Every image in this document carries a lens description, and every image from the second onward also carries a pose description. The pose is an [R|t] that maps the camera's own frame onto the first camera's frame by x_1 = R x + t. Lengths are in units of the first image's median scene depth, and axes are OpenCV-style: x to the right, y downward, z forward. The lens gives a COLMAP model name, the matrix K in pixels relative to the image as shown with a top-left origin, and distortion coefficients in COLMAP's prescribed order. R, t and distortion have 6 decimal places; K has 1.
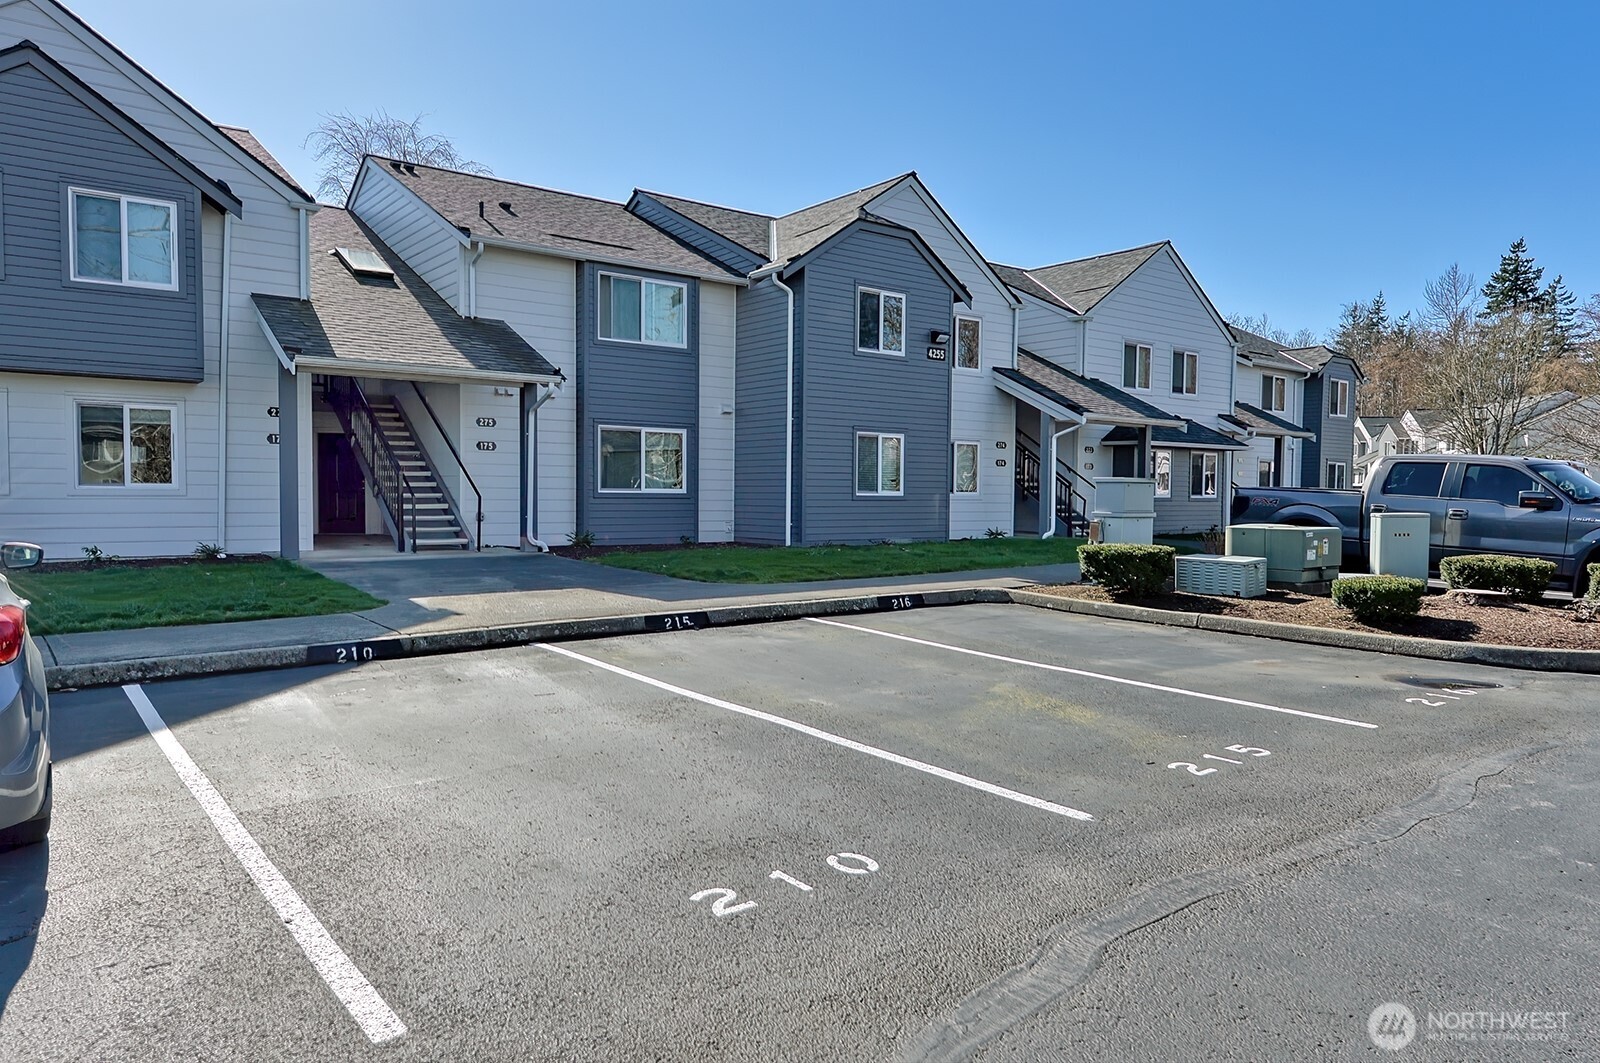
lens RADIAL K [[1034.9, 0, 800.0], [0, 1034.9, 531.5], [0, 0, 1]] dist [-0.004712, -0.001402]
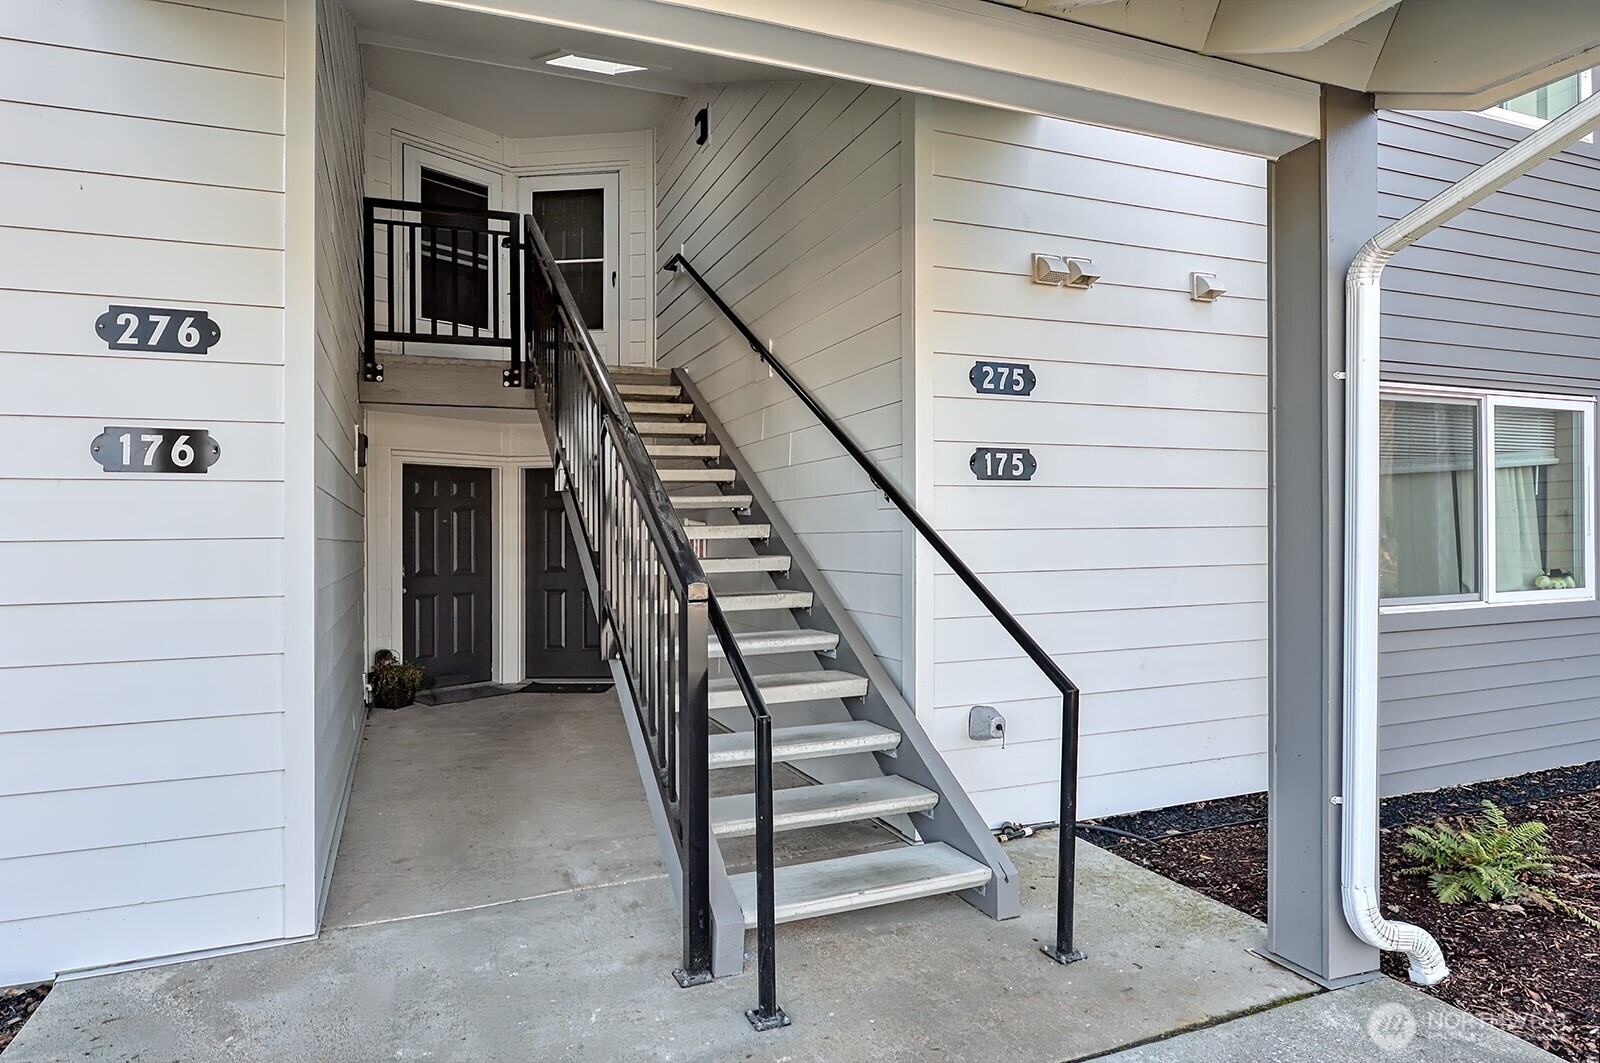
lens RADIAL K [[940.0, 0, 800.0], [0, 940.0, 531.5], [0, 0, 1]] dist [0.000159, 0.000002]
pose [[0.966166, -0.016605, -0.257388, -0.269646], [0.004431, 0.998847, -0.047808, -0.049772], [0.257885, 0.045050, 0.965125, 0.697821]]
